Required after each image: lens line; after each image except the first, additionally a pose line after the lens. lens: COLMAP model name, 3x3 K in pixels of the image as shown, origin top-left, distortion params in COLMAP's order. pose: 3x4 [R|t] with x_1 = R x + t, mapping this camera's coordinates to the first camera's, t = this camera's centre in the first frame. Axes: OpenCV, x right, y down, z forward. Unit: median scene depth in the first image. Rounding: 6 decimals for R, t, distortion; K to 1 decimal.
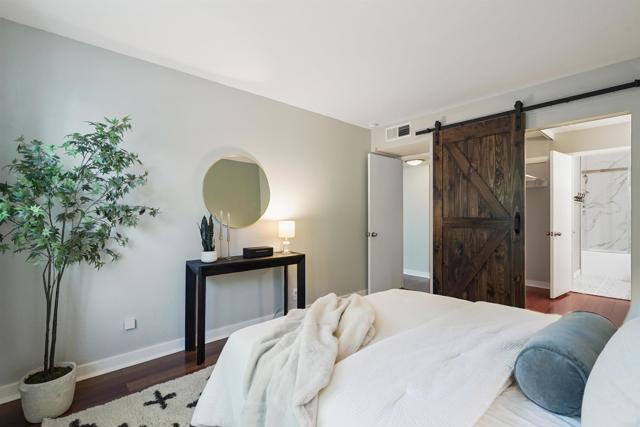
lens RADIAL K [[292.5, 0, 316.0], [0, 292.5, 215.6], [0, 0, 1]] dist [-0.002058, 0.000555]
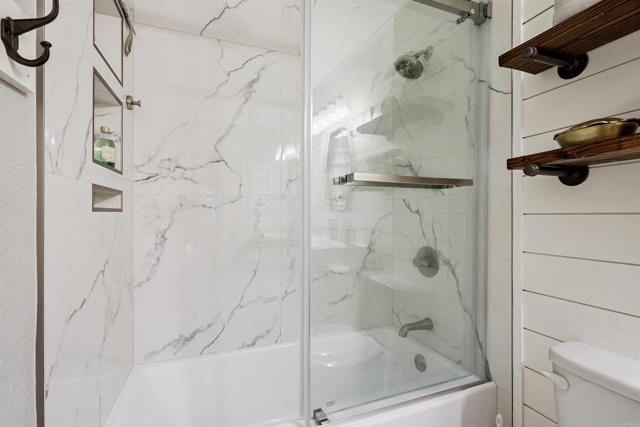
lens RADIAL K [[290.3, 0, 316.0], [0, 290.3, 213.9], [0, 0, 1]] dist [-0.004039, -0.000341]
pose [[0.353173, 0.001572, 0.935557, 0.809816], [-0.000040, 0.999999, -0.001665, -0.000687], [-0.935558, 0.000550, 0.353172, 0.833785]]
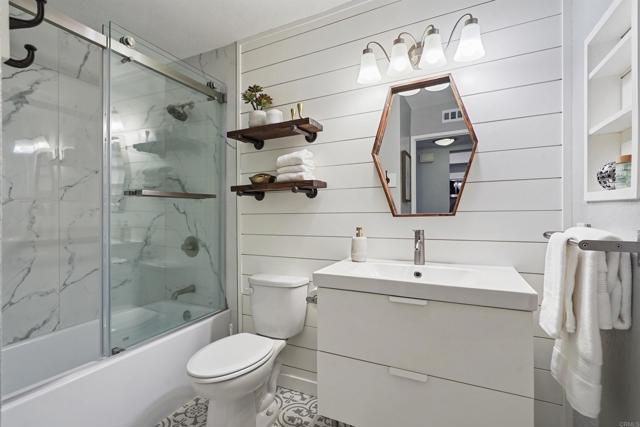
lens RADIAL K [[290.3, 0, 316.0], [0, 290.3, 213.9], [0, 0, 1]] dist [-0.004039, -0.000341]
pose [[-0.382767, -0.000870, 0.923845, 0.657022], [0.006859, 0.999969, 0.003783, -0.002134], [-0.923820, 0.007784, -0.382749, 0.825925]]
